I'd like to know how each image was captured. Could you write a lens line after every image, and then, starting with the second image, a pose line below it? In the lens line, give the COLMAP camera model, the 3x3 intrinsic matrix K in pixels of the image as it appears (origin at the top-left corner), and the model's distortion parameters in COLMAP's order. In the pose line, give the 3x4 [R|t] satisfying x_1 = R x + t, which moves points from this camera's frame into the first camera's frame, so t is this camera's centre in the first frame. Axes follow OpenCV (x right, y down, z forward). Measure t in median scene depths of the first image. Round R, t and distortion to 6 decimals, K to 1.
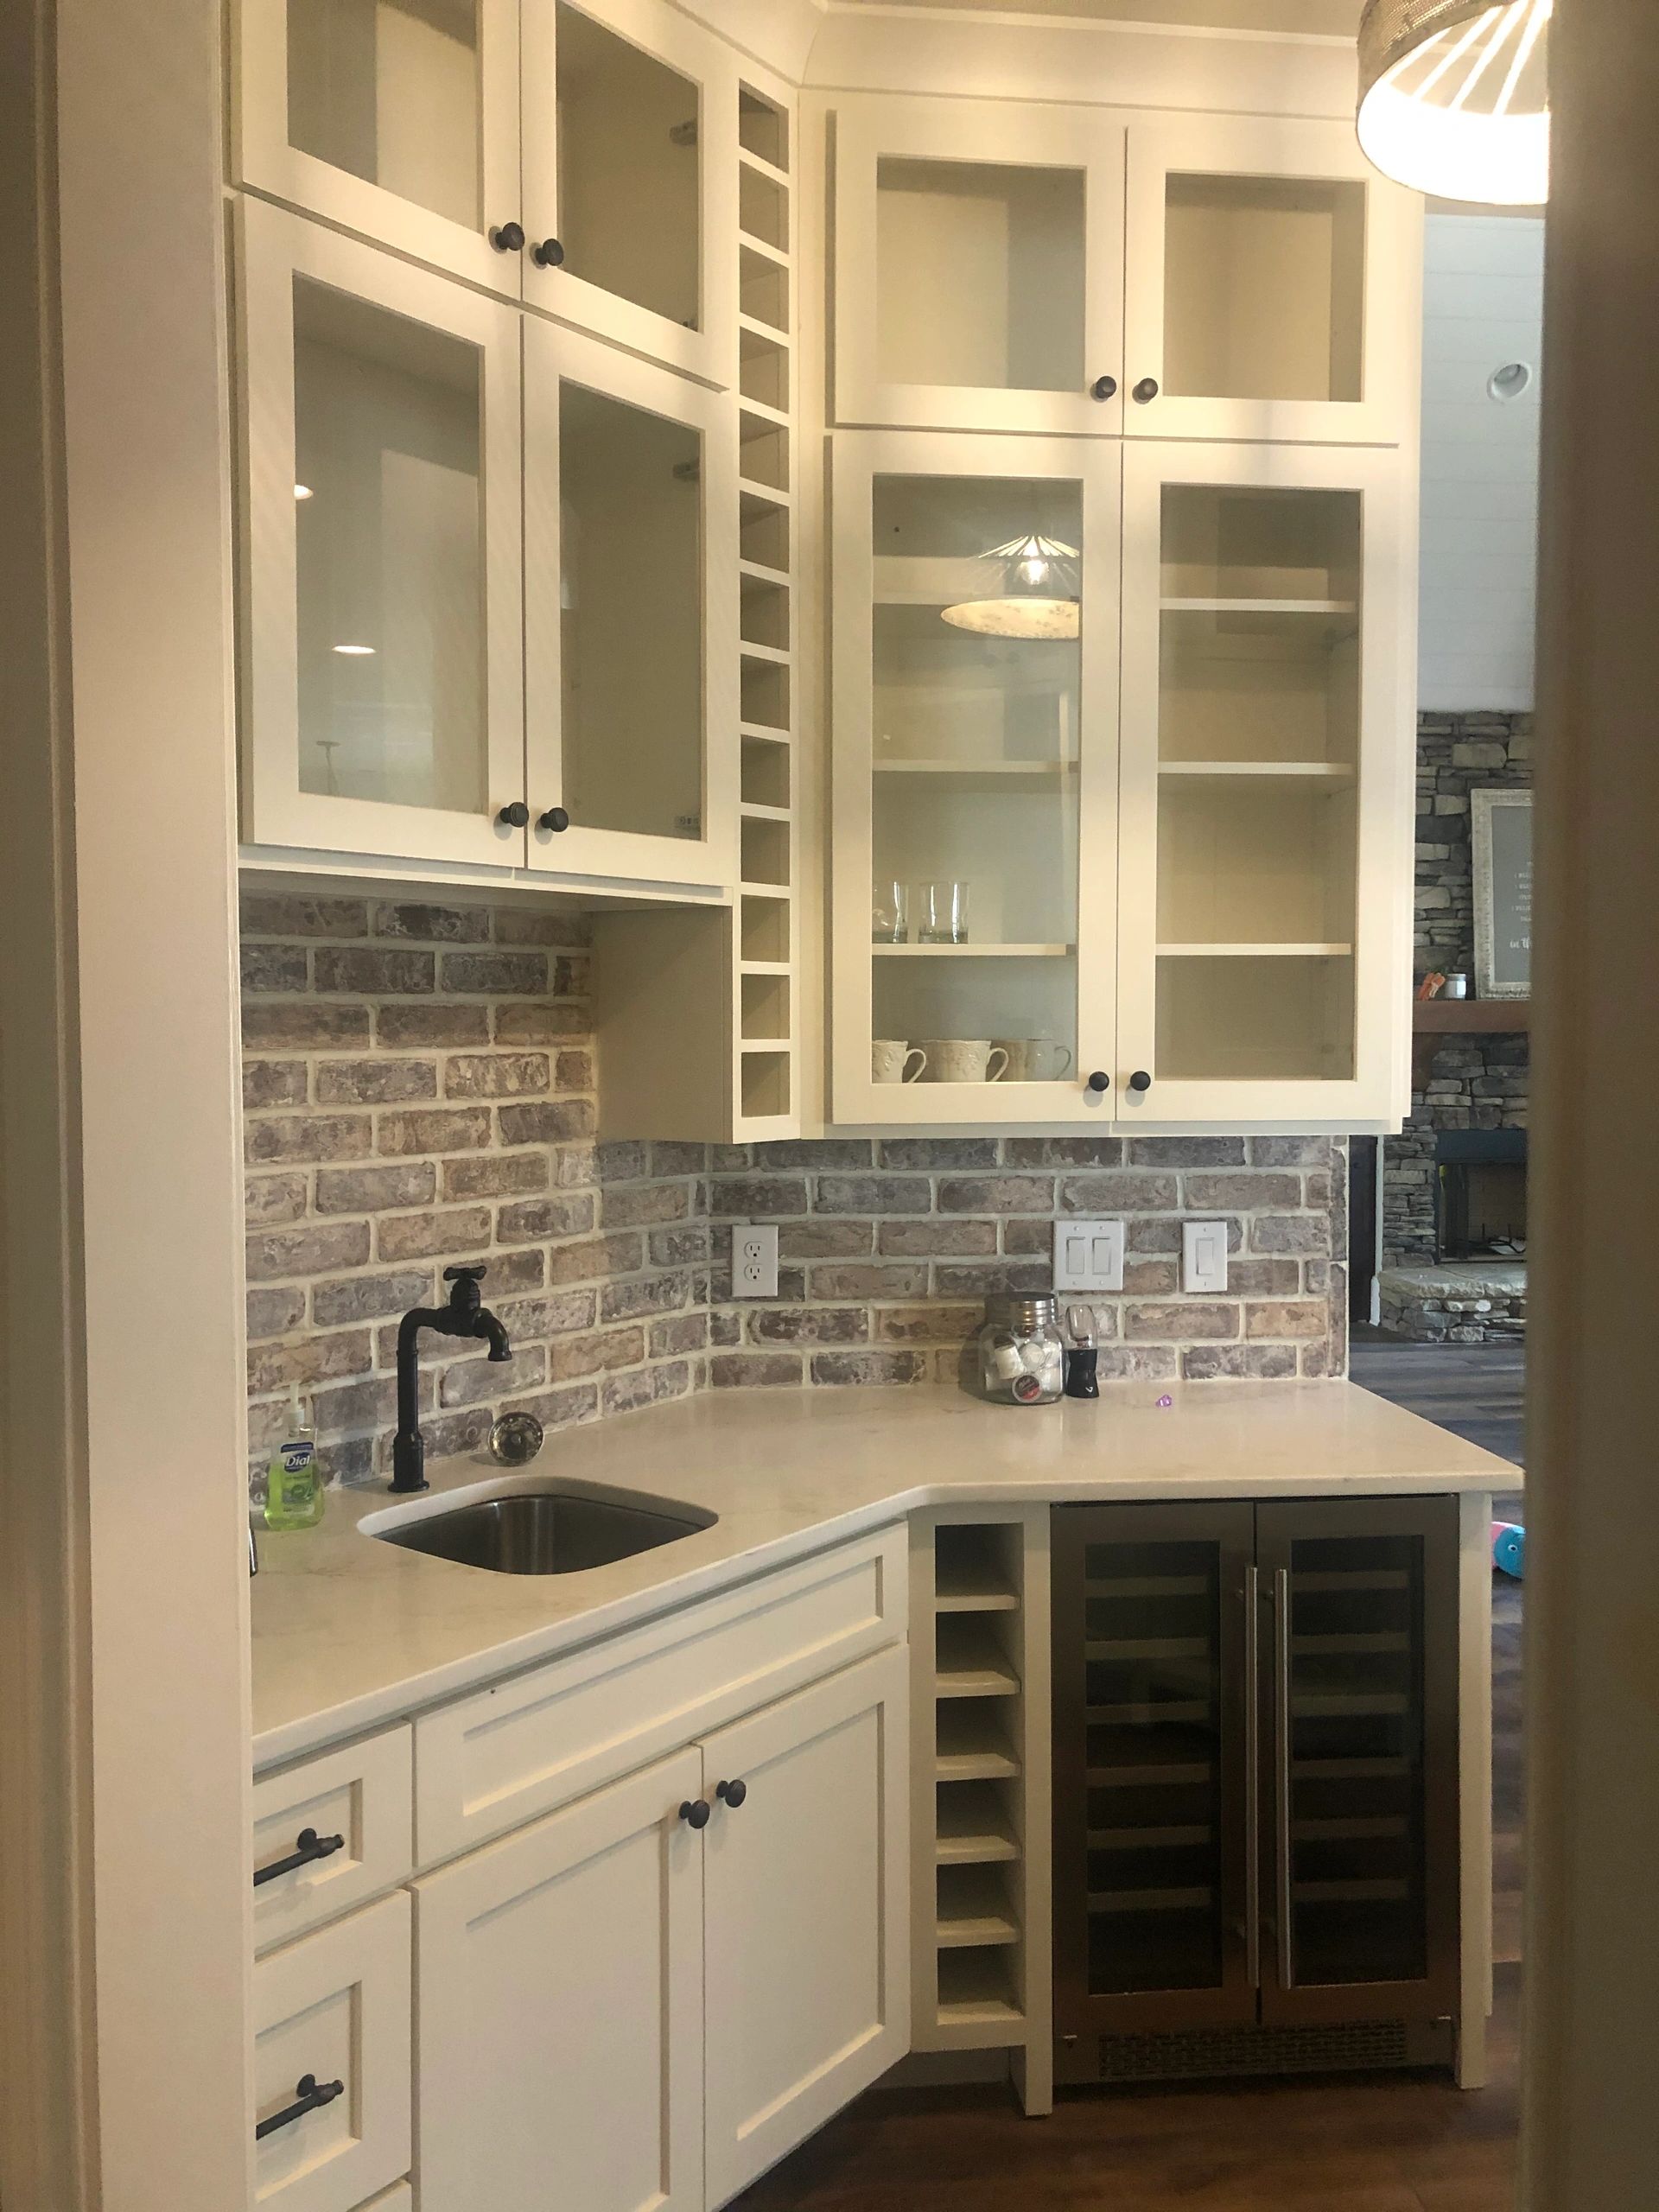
lens RADIAL K [[1839.0, 0, 828.7], [0, 1839.0, 1096.4], [0, 0, 1]] dist [0.059277, -0.052994]
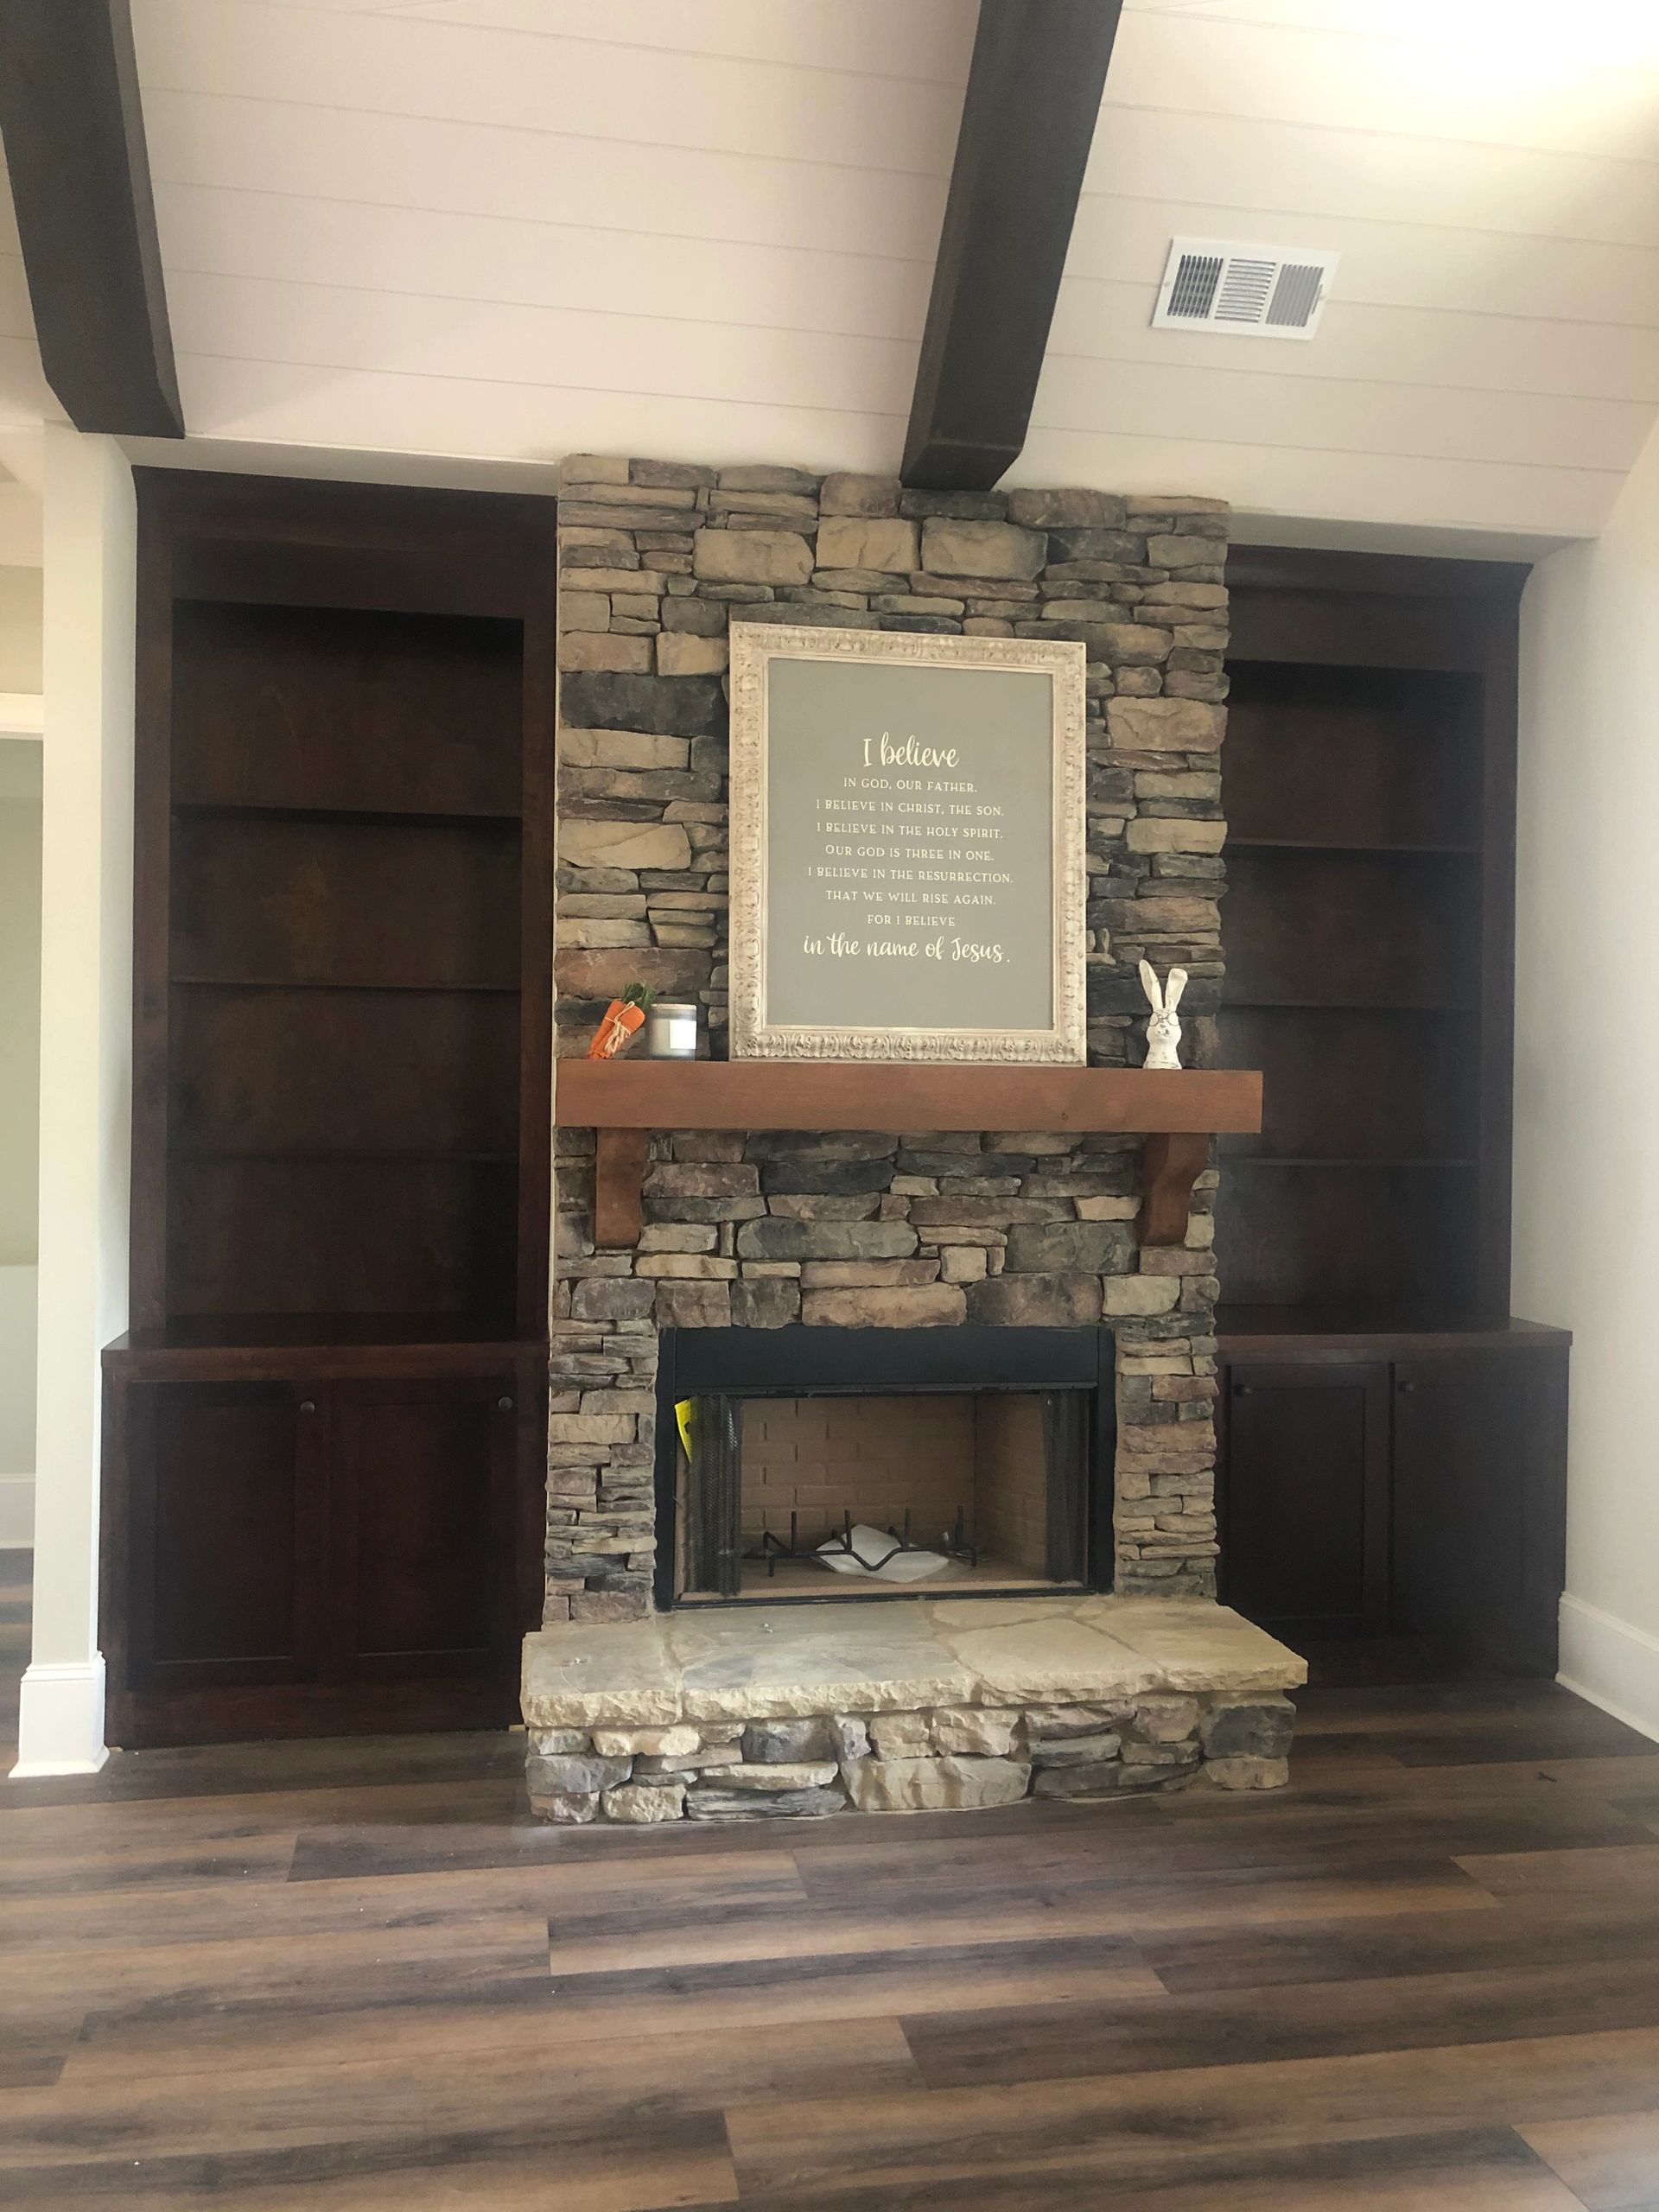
lens RADIAL K [[1839.0, 0, 828.4], [0, 1839.0, 1091.3], [0, 0, 1]] dist [0.059277, -0.052994]
pose [[0.998909, 0.011855, 0.045162, 0.350947], [-0.010917, 0.999721, -0.020967, -0.034316], [-0.045398, 0.020451, 0.998760, 0.520967]]
